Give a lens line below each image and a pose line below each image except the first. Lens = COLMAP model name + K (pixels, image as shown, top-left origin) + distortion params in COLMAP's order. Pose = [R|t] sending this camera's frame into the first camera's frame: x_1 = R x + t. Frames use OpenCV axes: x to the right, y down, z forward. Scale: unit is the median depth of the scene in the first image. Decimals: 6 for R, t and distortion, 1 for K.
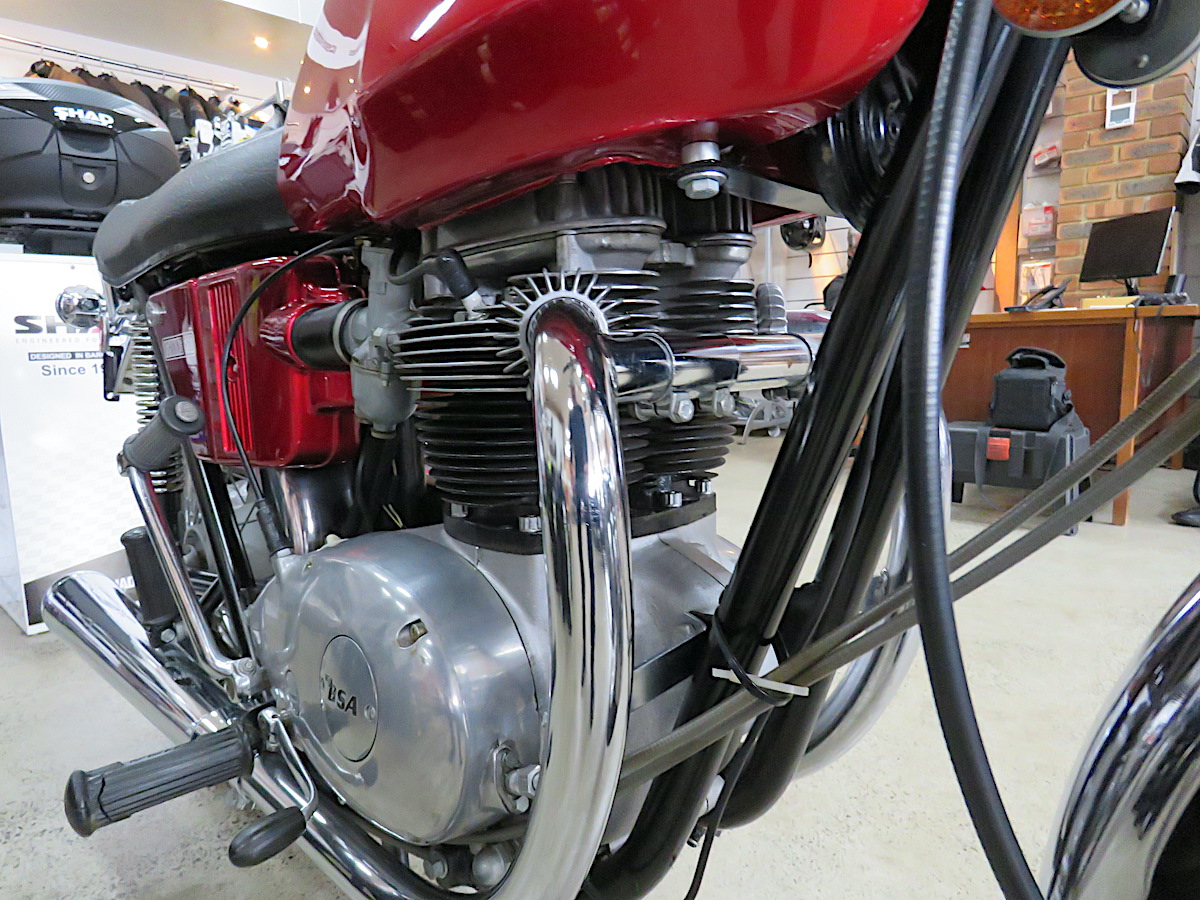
lens RADIAL K [[774.4, 0, 596.8], [0, 774.4, 455.4], [0, 0, 1]] dist [-0.002707, 0.000814]
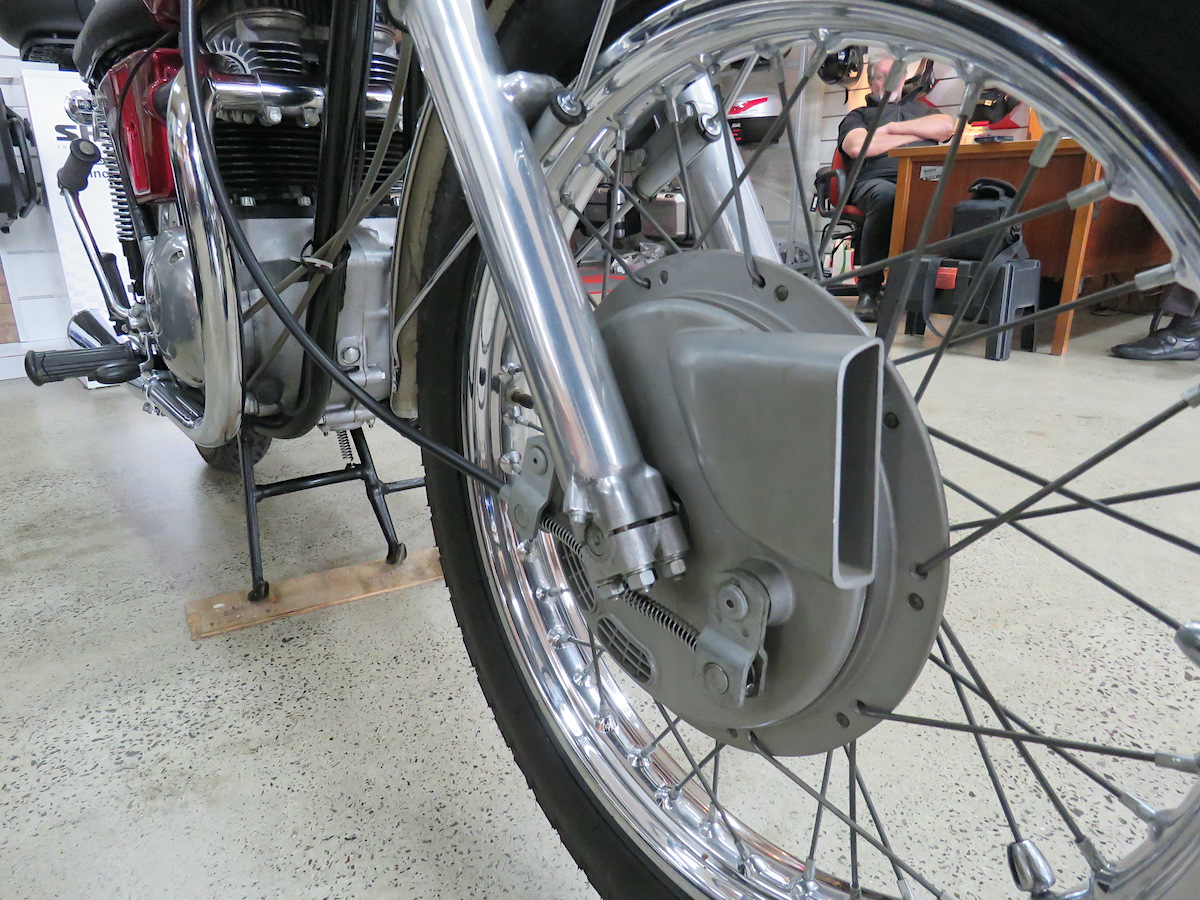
lens RADIAL K [[774.4, 0, 596.8], [0, 774.4, 455.4], [0, 0, 1]] dist [-0.002707, 0.000814]
pose [[0.993777, 0.051241, -0.098897, 0.163595], [-0.032857, 0.983249, 0.179279, 0.056839], [0.106427, -0.174914, 0.978815, -0.130950]]
